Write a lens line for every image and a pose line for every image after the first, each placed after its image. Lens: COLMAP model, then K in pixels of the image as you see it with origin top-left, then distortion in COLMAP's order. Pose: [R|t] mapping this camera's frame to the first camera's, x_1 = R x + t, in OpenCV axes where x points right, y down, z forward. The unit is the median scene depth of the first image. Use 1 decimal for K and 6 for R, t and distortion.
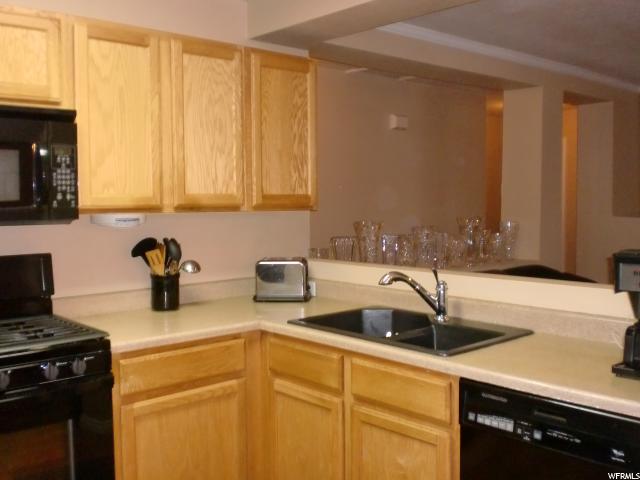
lens RADIAL K [[668.1, 0, 320.0], [0, 668.1, 240.0], [0, 0, 1]] dist [0.023736, -0.153073]
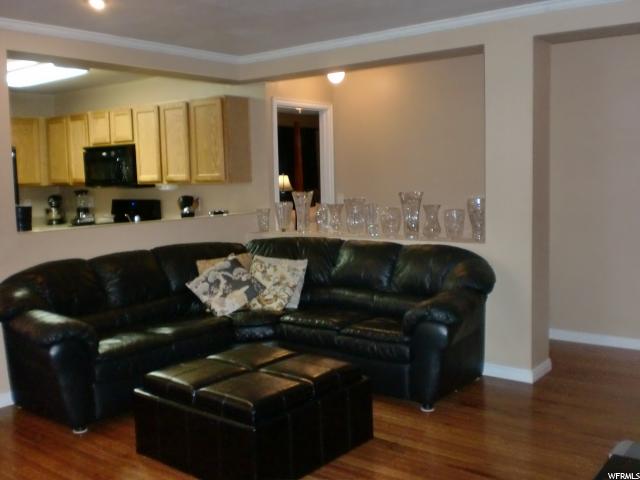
lens RADIAL K [[668.1, 0, 320.0], [0, 668.1, 240.0], [0, 0, 1]] dist [0.023736, -0.153073]
pose [[0.165965, 0.105761, -0.980444, 2.369140], [-0.036829, 0.994203, 0.101011, -0.114838], [0.985444, 0.019344, 0.168898, 1.316498]]
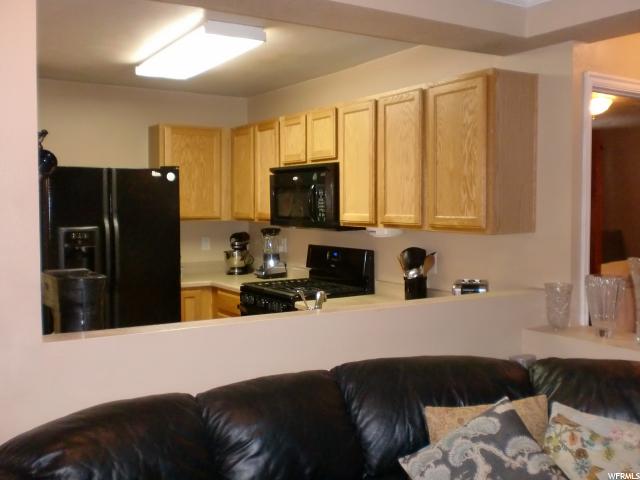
lens RADIAL K [[668.1, 0, 320.0], [0, 668.1, 240.0], [0, 0, 1]] dist [0.023736, -0.153073]
pose [[-0.180236, 0.065971, -0.981409, 1.286185], [-0.052445, 0.995685, 0.076562, -0.130751], [0.982224, 0.065269, -0.175998, 1.296736]]
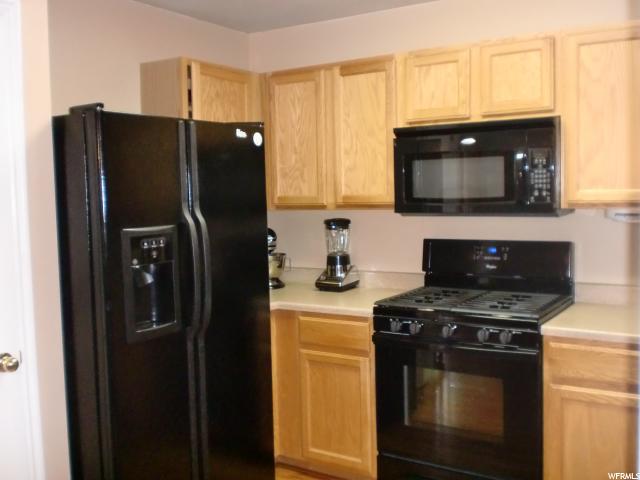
lens RADIAL K [[668.1, 0, 320.0], [0, 668.1, 240.0], [0, 0, 1]] dist [0.023736, -0.153073]
pose [[0.258504, 0.075811, -0.963031, 0.637577], [-0.035469, 0.996988, 0.068964, -0.050326], [0.965359, 0.016330, 0.260414, 0.331368]]
